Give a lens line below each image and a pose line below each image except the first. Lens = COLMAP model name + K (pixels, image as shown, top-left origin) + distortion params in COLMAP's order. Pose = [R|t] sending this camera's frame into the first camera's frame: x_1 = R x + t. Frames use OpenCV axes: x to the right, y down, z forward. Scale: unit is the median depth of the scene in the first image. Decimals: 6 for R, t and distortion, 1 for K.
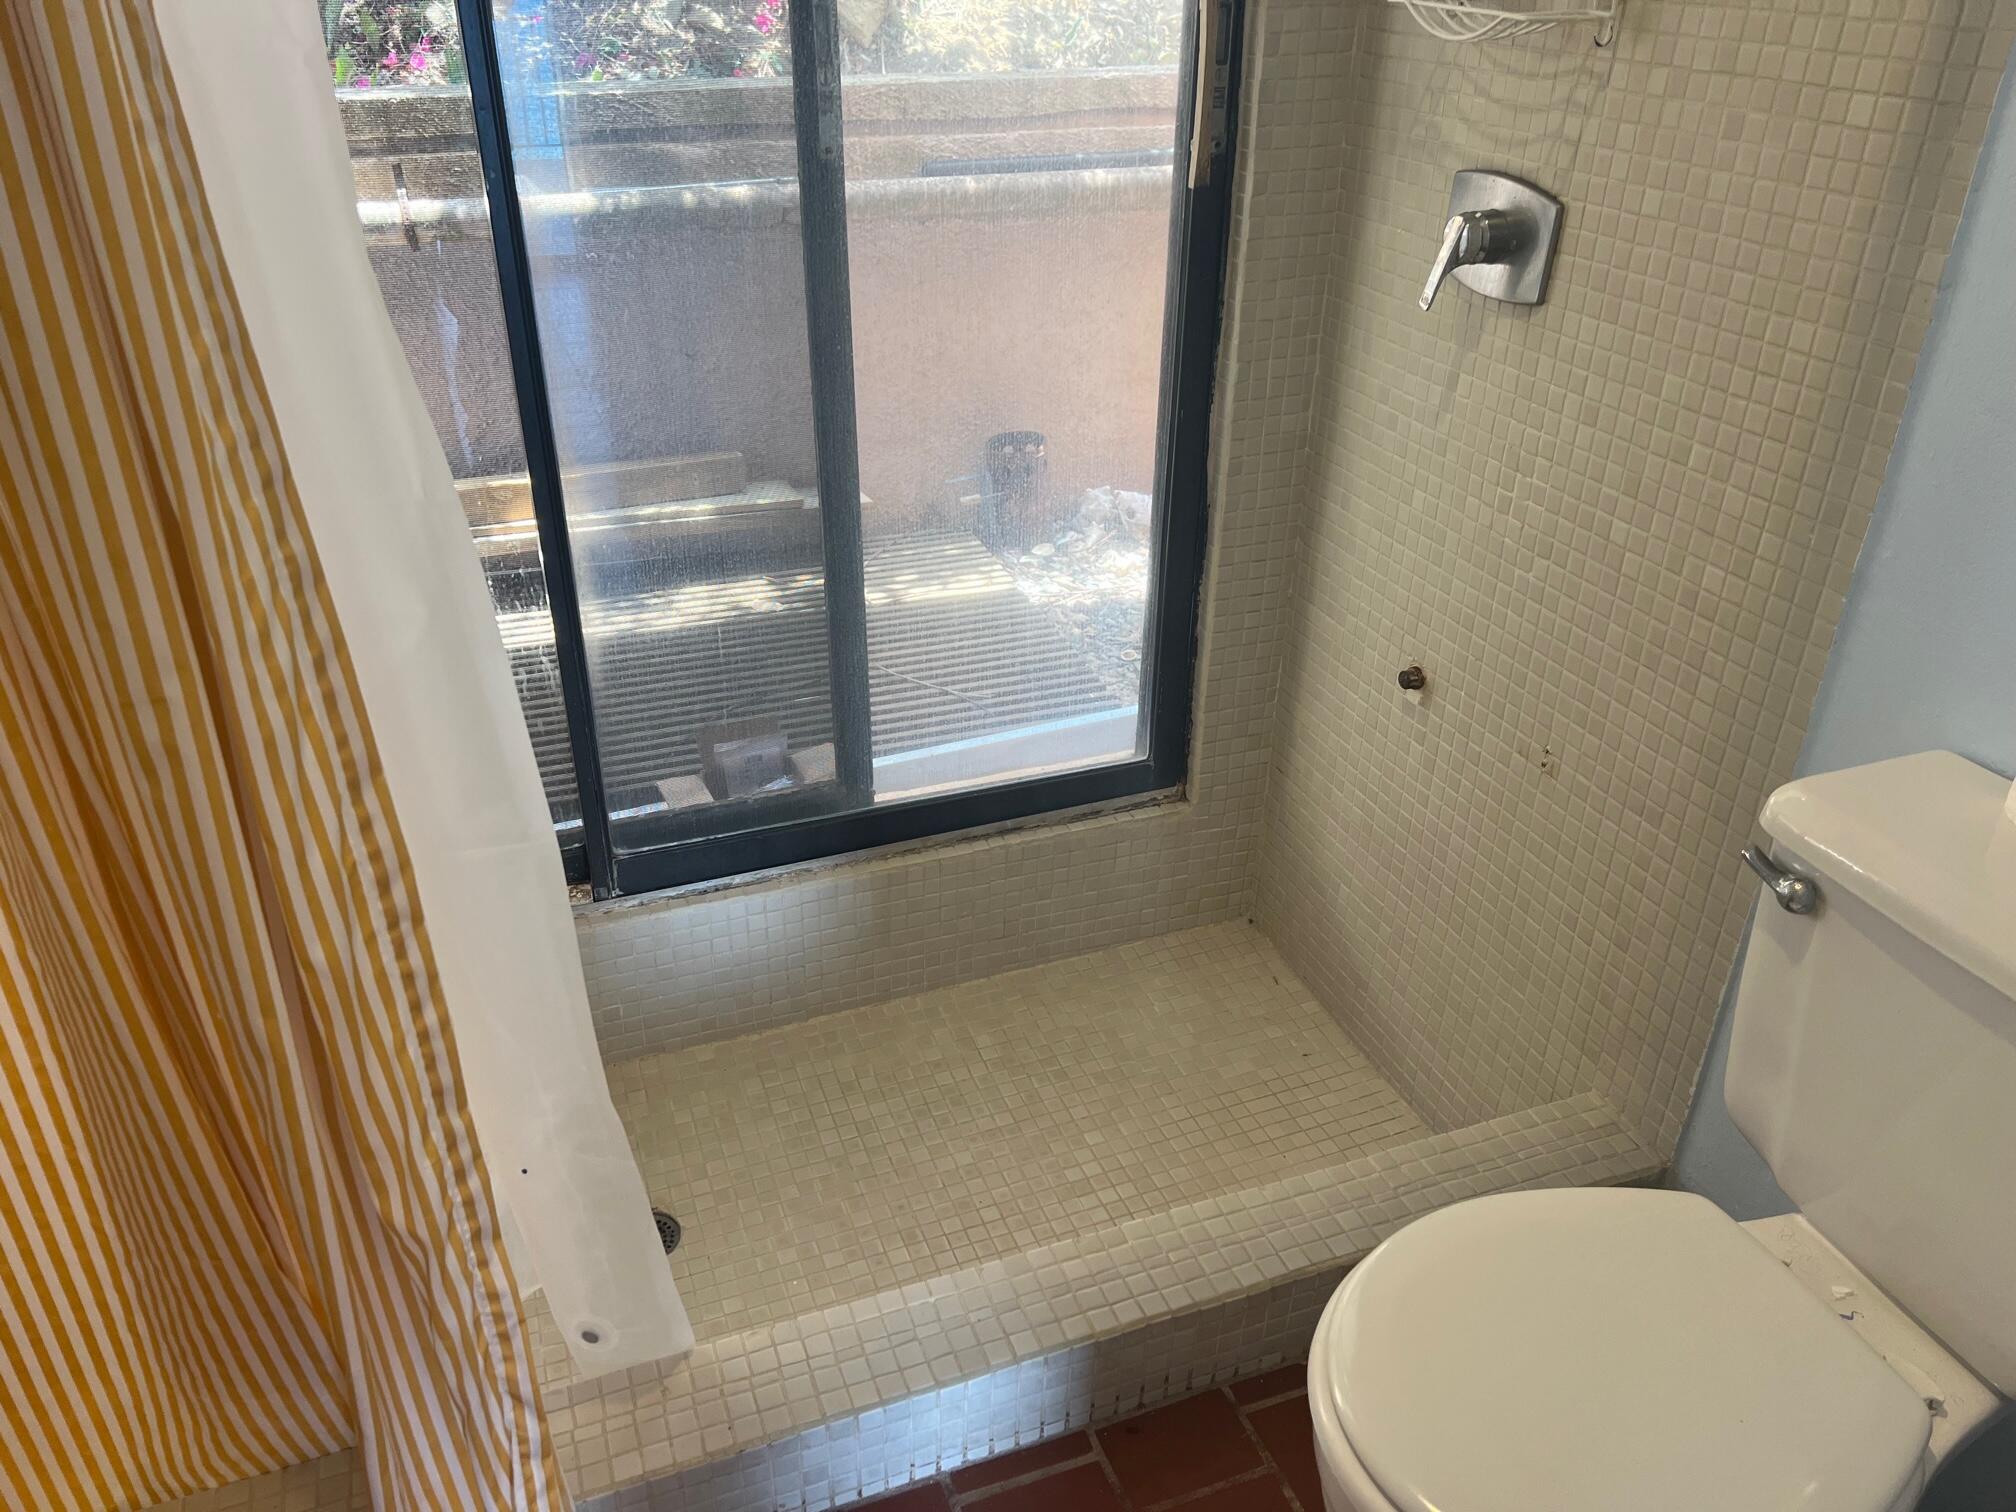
lens RADIAL K [[1500.1, 0, 1008.0], [0, 1500.1, 756.0], [0, 0, 1]] dist [0.026023, -0.009130]
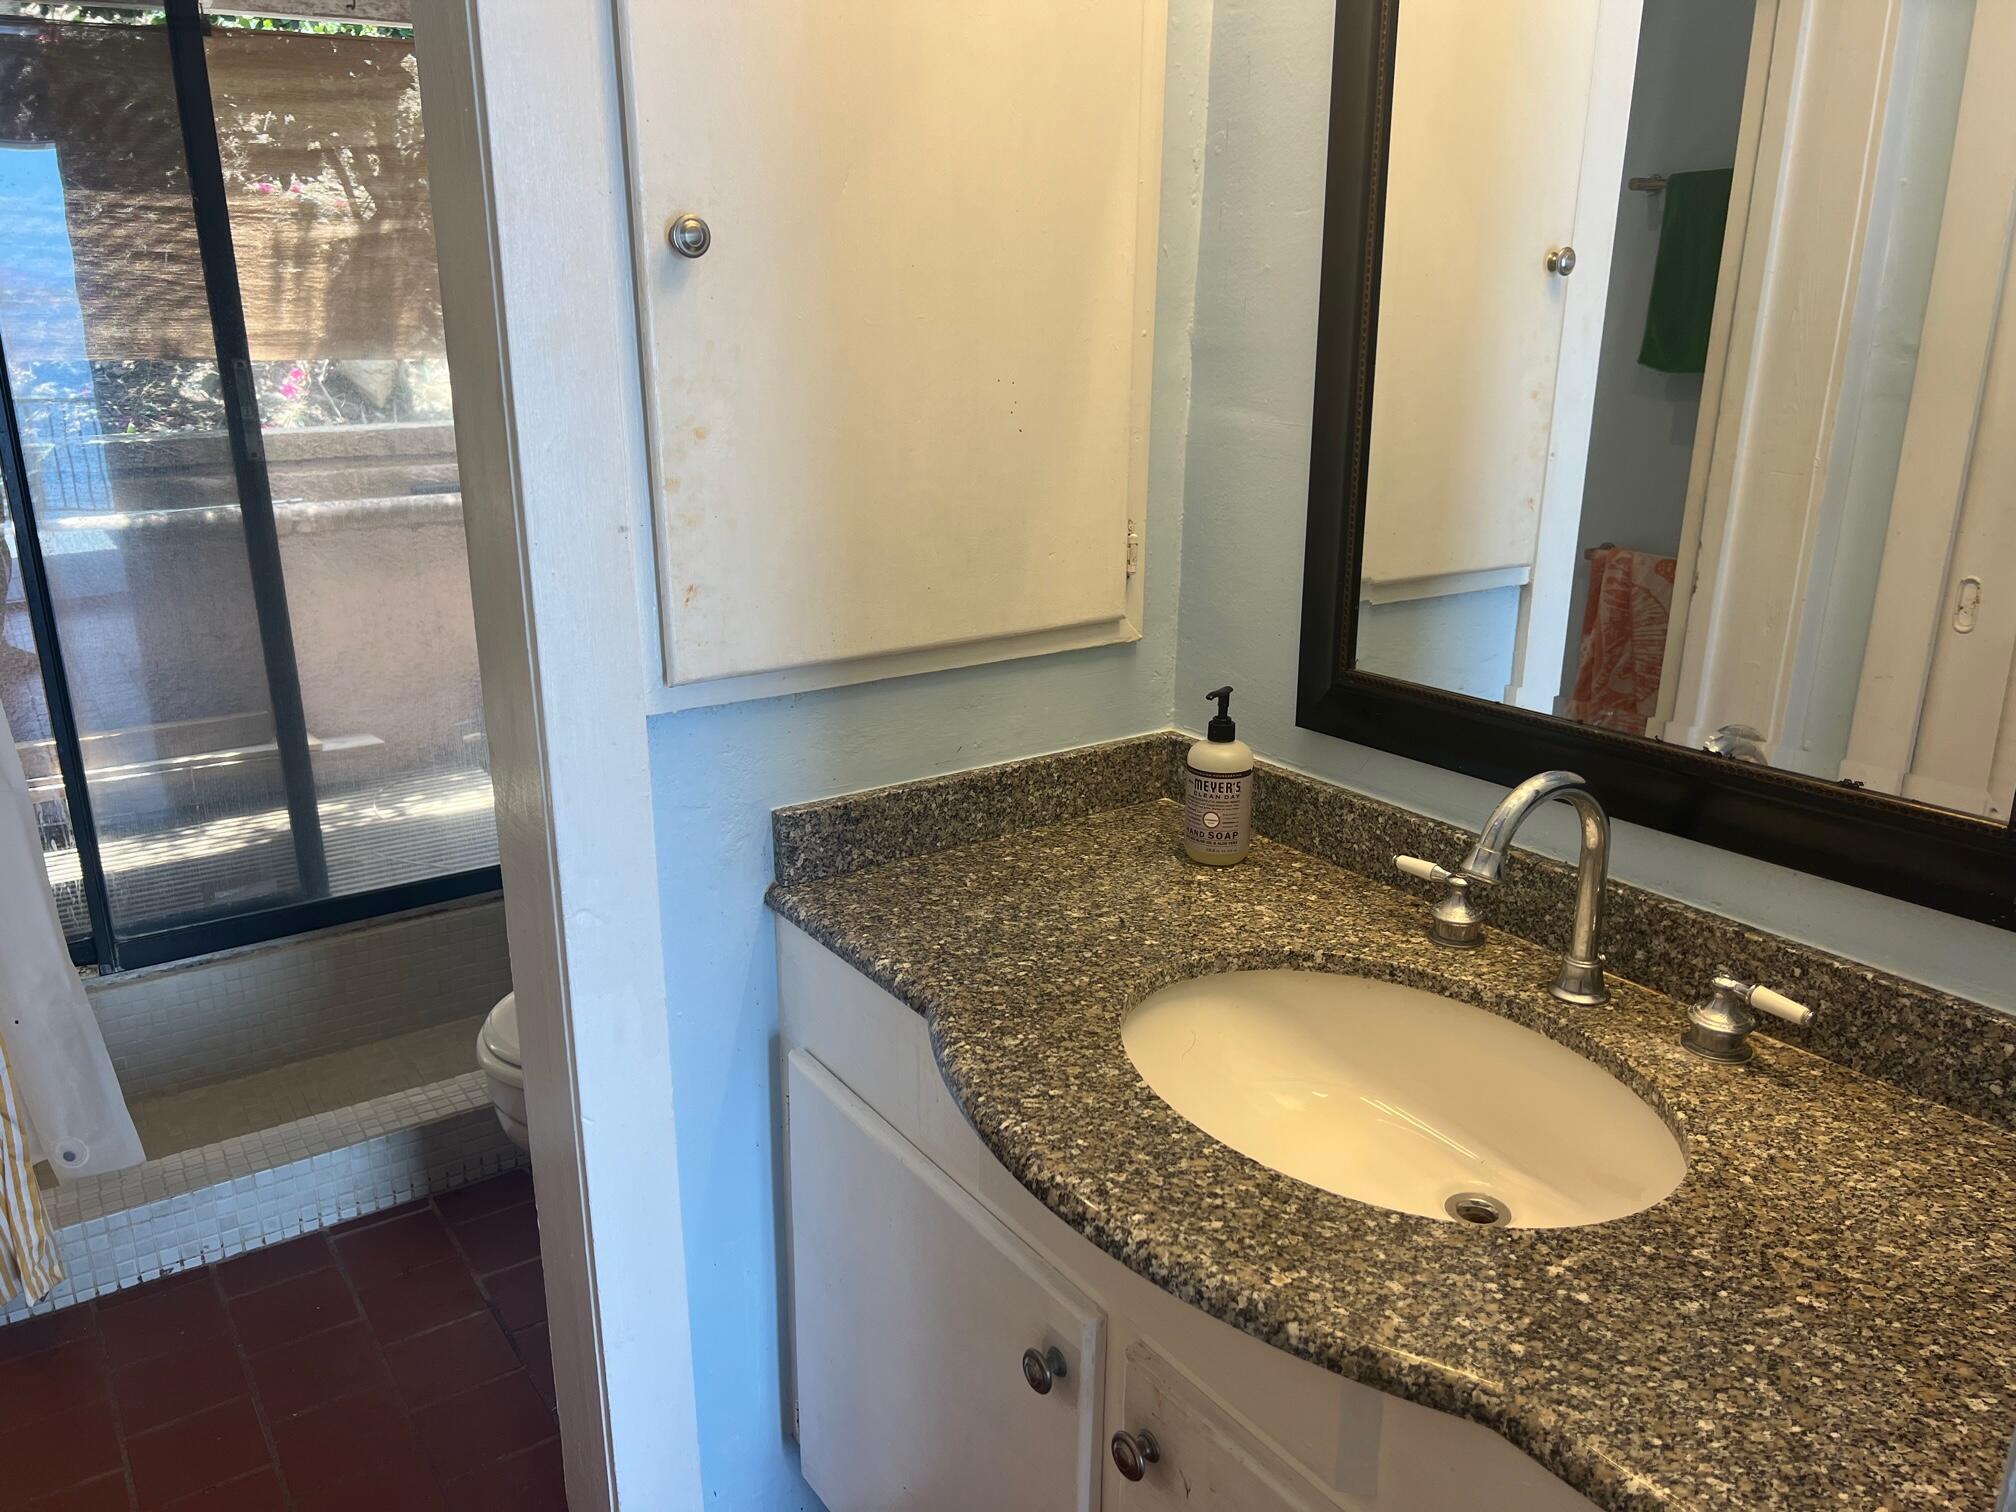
lens RADIAL K [[1459.7, 0, 1008.0], [0, 1459.7, 756.0], [0, 0, 1]] dist [-0.000147, -0.006323]
pose [[0.966743, -0.078748, 0.243326, 0.127346], [0.127293, 0.973354, -0.190732, 0.152740], [-0.221823, 0.215362, 0.951007, -0.288057]]
